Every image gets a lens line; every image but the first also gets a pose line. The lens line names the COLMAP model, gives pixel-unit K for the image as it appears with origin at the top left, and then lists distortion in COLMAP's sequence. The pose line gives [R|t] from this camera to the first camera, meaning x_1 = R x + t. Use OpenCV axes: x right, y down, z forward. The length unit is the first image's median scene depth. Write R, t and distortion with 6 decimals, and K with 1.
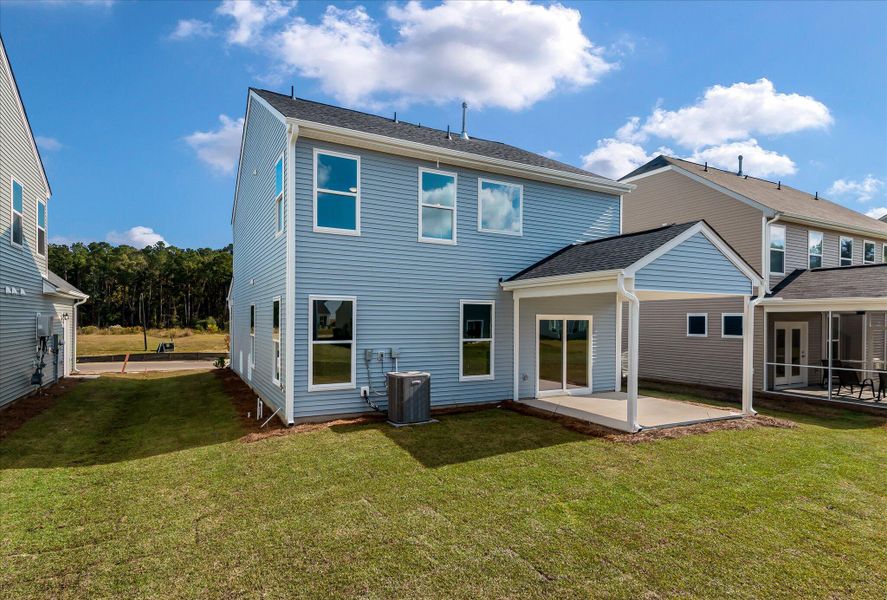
lens RADIAL K [[461.6, 0, 440.4], [0, 461.6, 320.0], [0, 0, 1]] dist [0.002883, 0.000086]
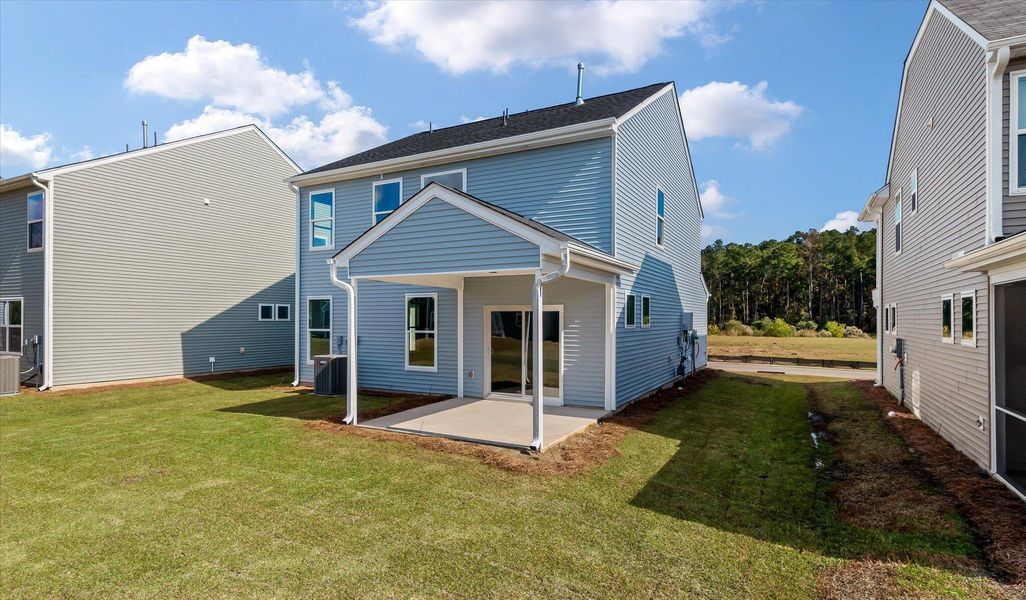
lens RADIAL K [[527.7, 0, 514.7], [0, 527.7, 315.8], [0, 0, 1]] dist [-0.001503, -0.000089]
pose [[0.574000, -0.010941, -0.818782, 1.103366], [0.002359, 0.999929, -0.011707, 0.020591], [0.818852, 0.004788, 0.573985, 0.466097]]
